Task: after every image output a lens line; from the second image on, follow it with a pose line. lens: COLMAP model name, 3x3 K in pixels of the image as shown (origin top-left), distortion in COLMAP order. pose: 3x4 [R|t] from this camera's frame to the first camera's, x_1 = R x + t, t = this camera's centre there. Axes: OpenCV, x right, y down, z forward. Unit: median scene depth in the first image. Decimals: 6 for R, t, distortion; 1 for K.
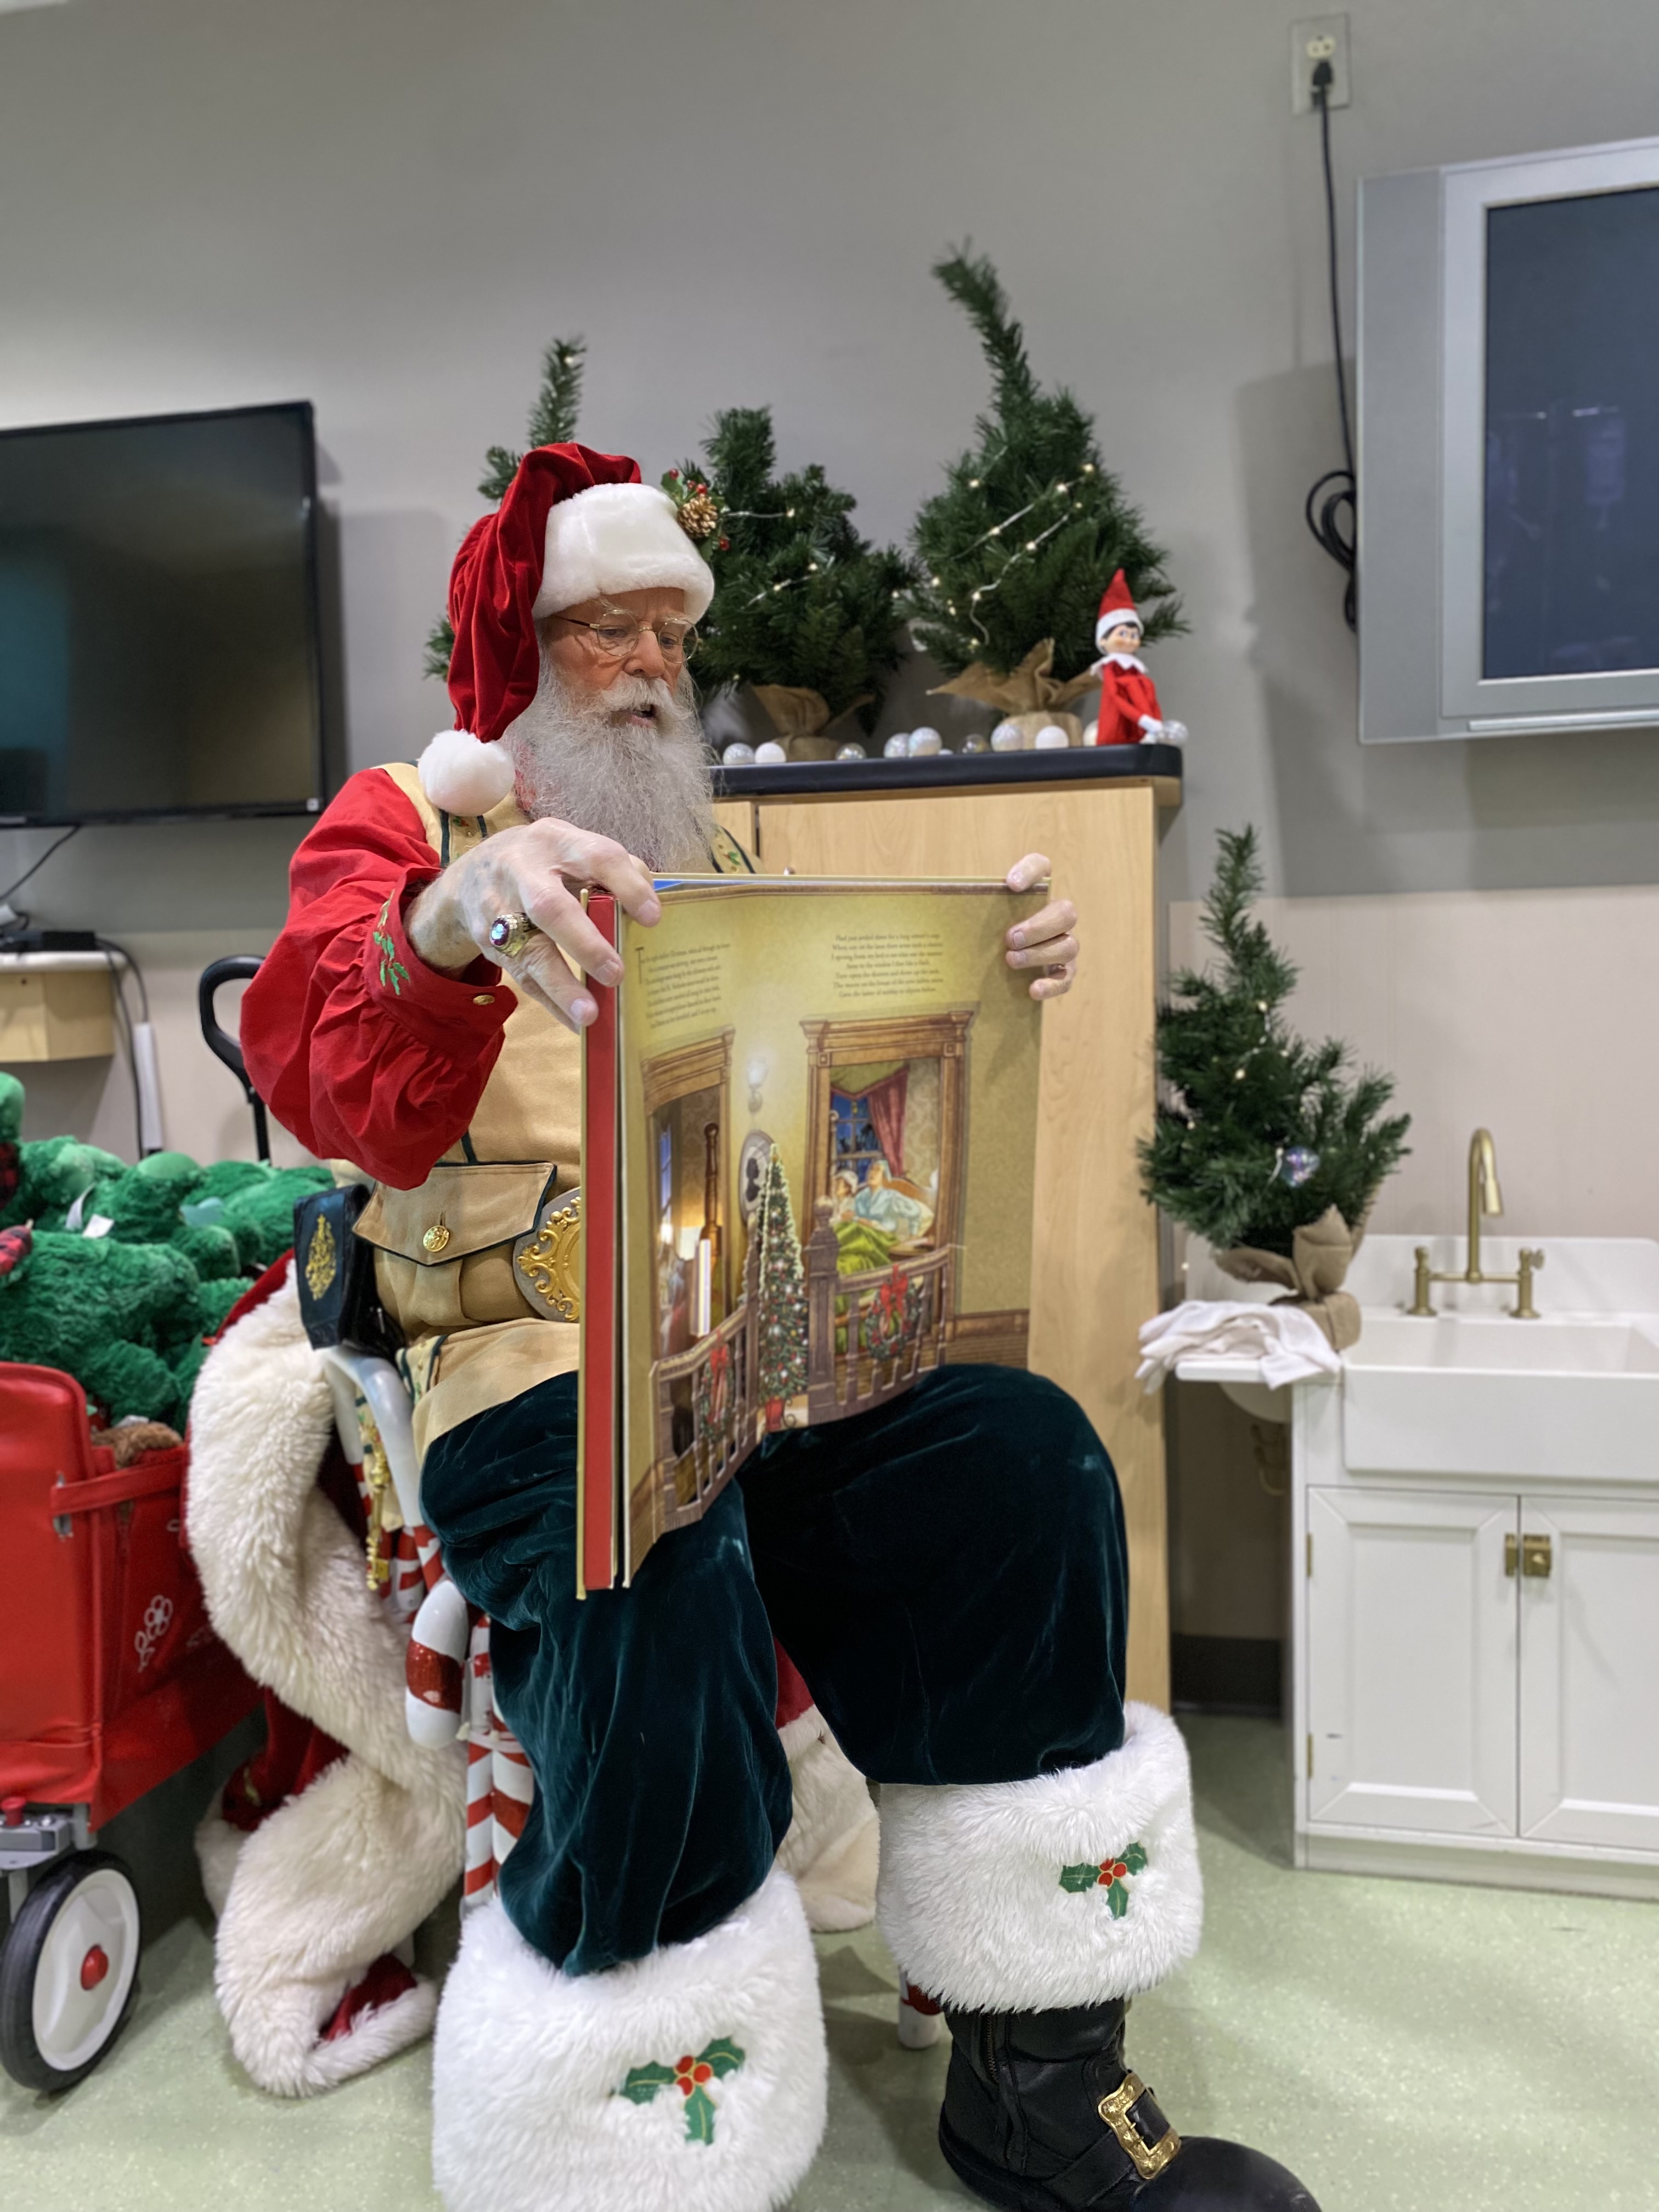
lens RADIAL K [[1698.9, 0, 831.0], [0, 1698.9, 1086.7], [0, 0, 1]] dist [0.022230, -0.026221]
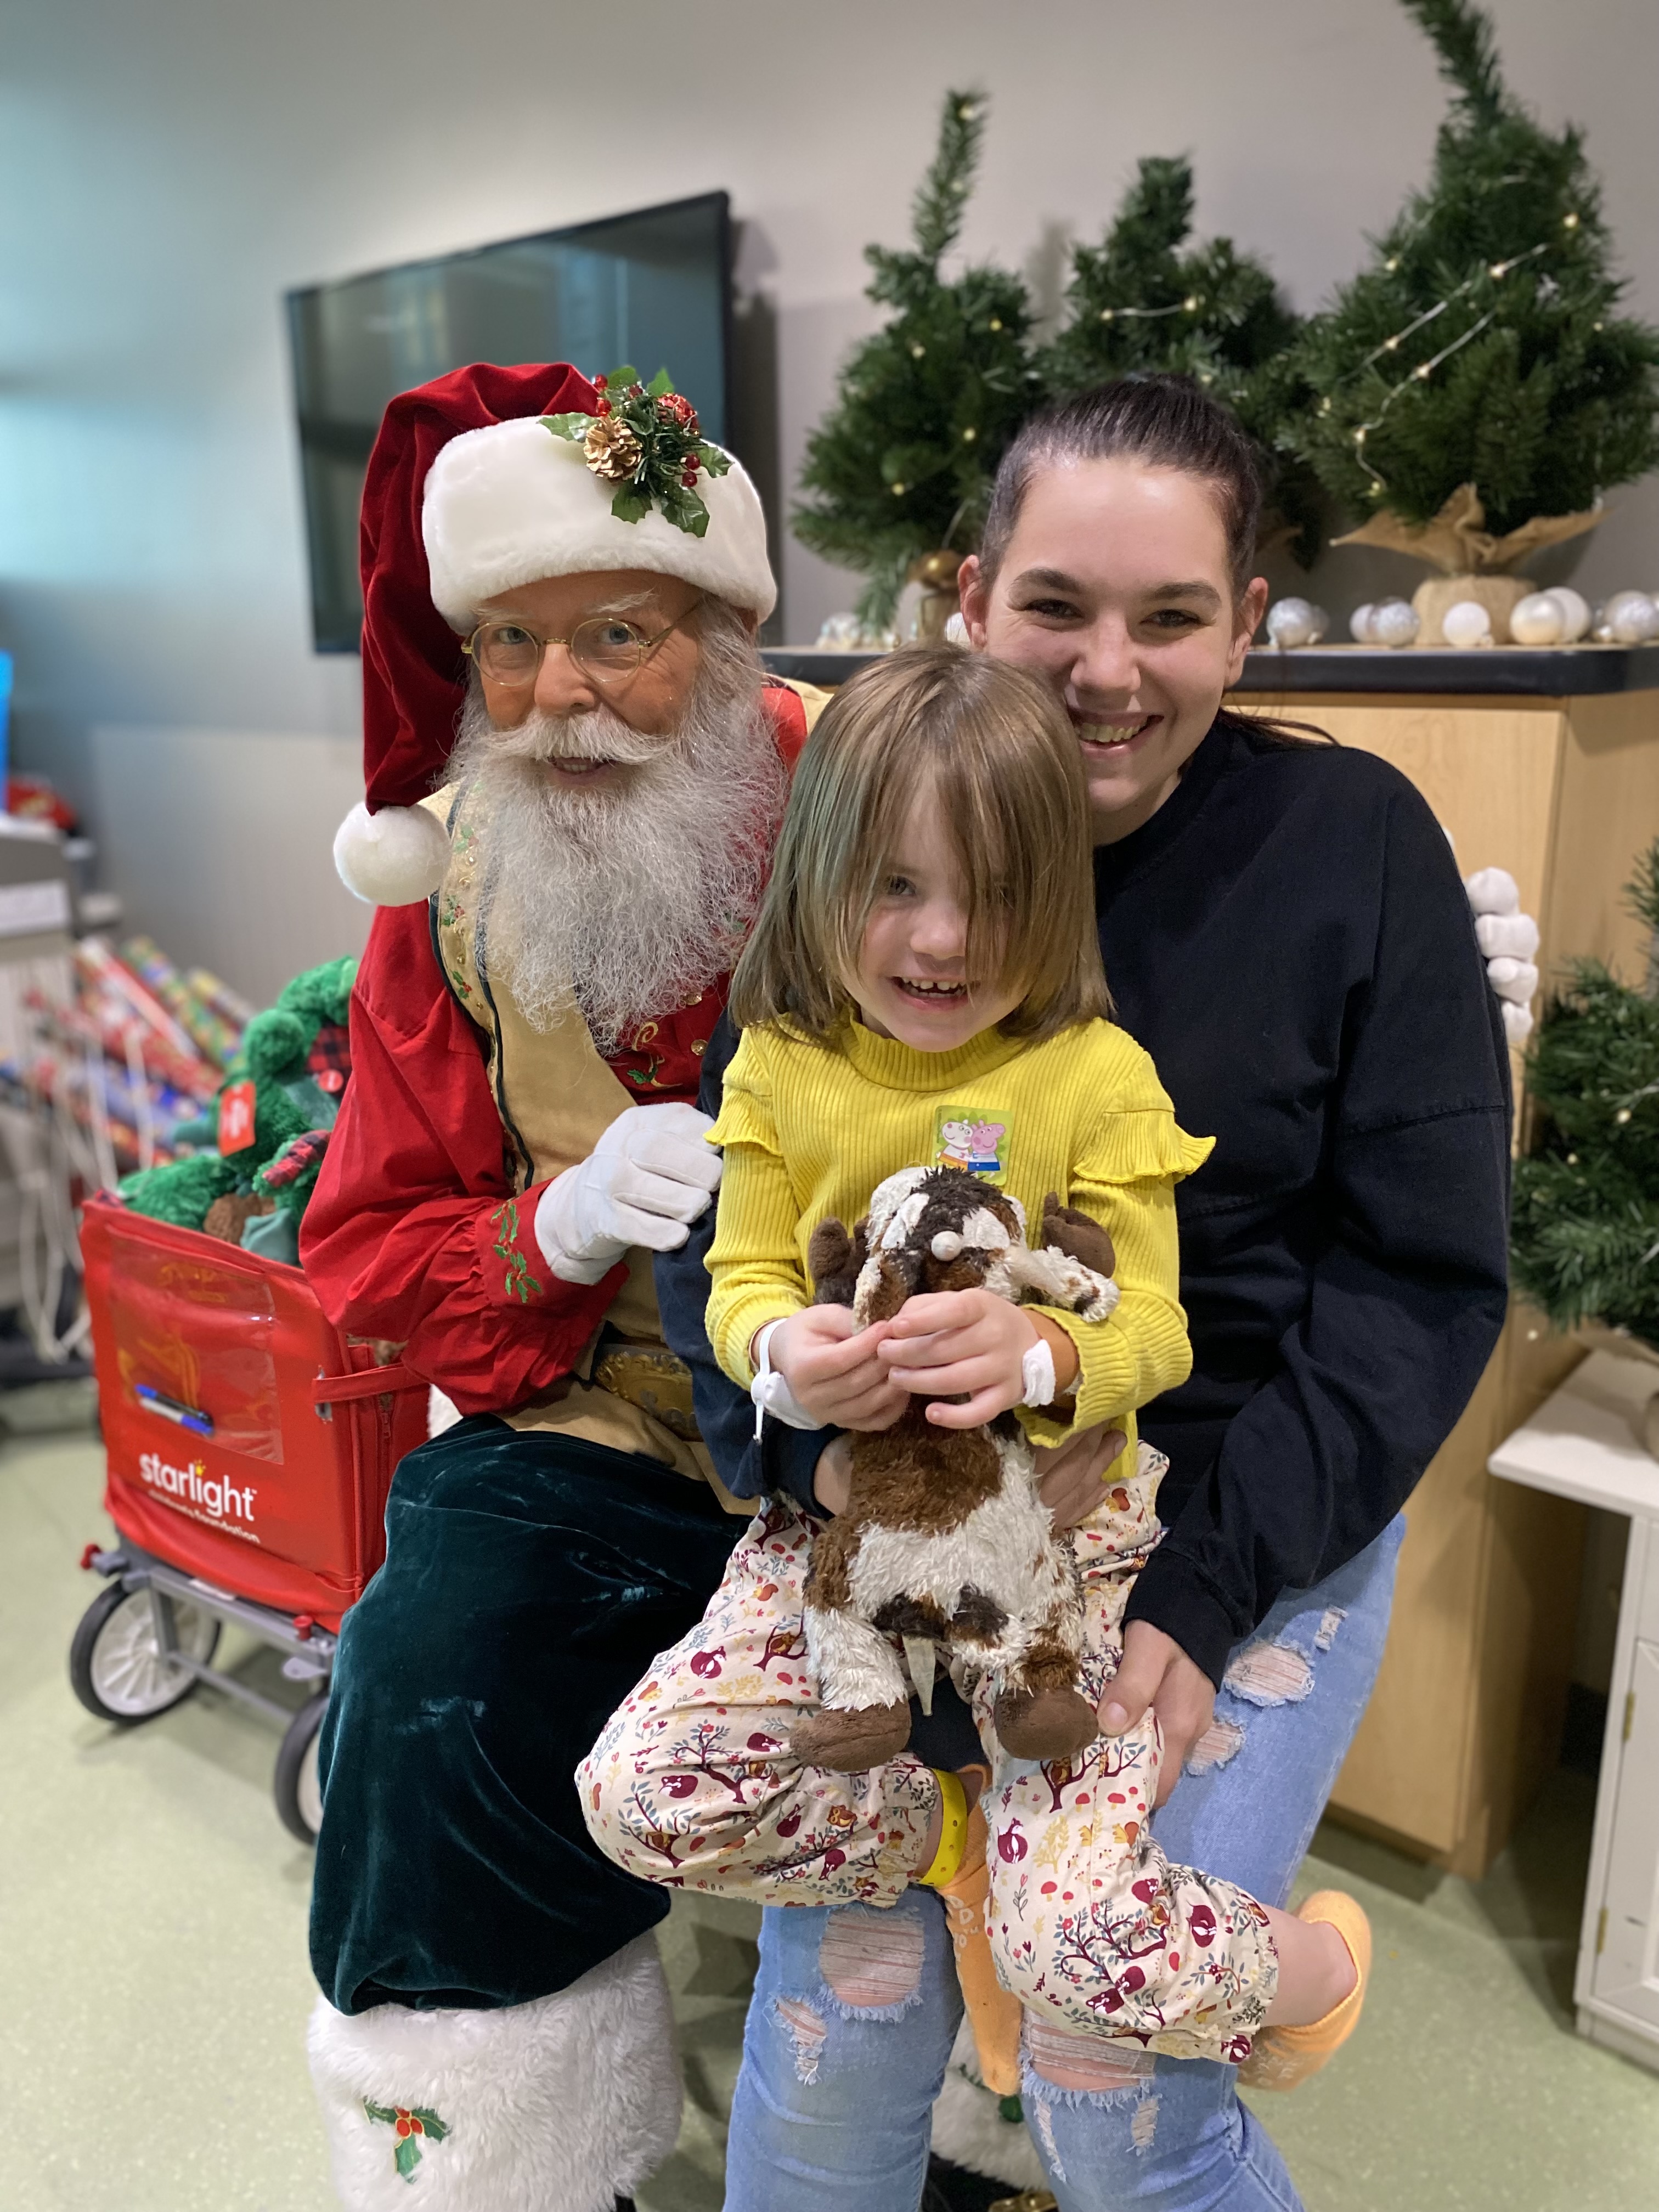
lens RADIAL K [[1698.9, 0, 818.7], [0, 1698.9, 1103.5], [0, 0, 1]] dist [0.022230, -0.026221]
pose [[0.882243, 0.133983, -0.451326, 0.263285], [-0.029458, 0.972481, 0.231113, -0.173888], [0.469871, -0.190603, 0.861911, 0.185940]]
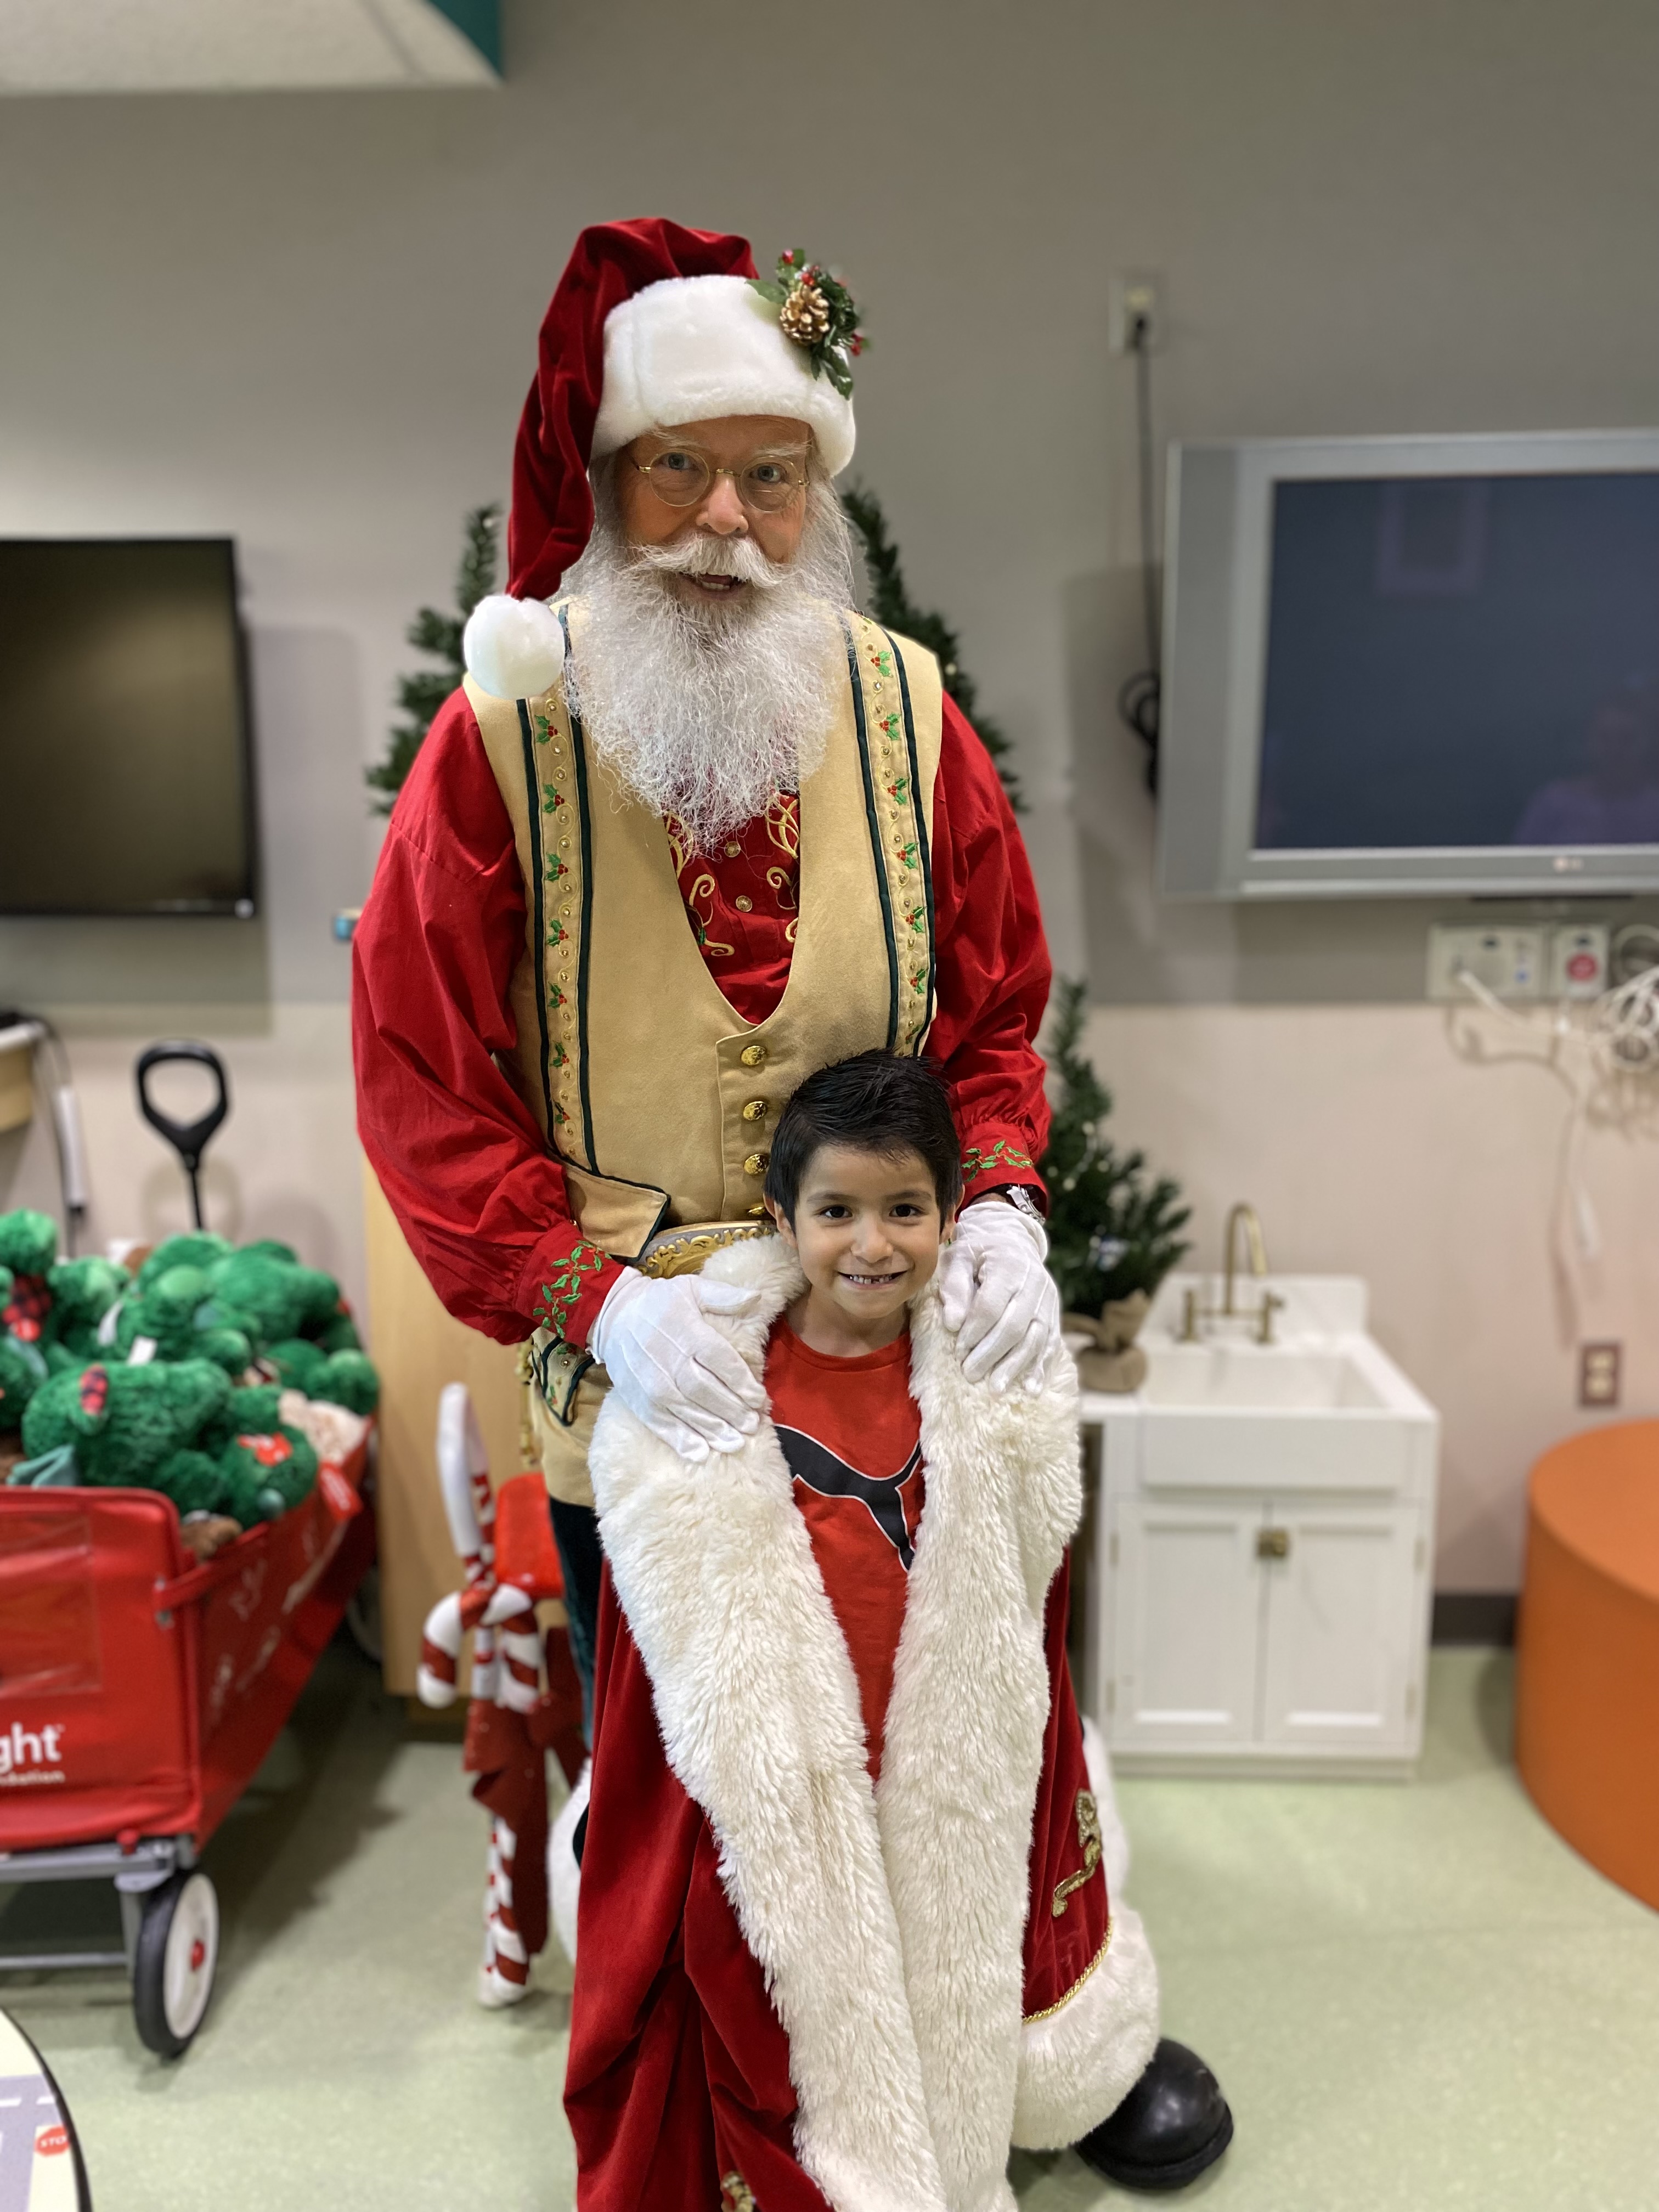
lens RADIAL K [[1698.9, 0, 820.3], [0, 1698.9, 1087.9], [0, 0, 1]] dist [0.022230, -0.026221]
pose [[0.984117, -0.011626, 0.177142, -0.158268], [-0.006960, 0.994559, 0.103942, -0.198594], [-0.177386, -0.103524, 0.978681, -0.189954]]
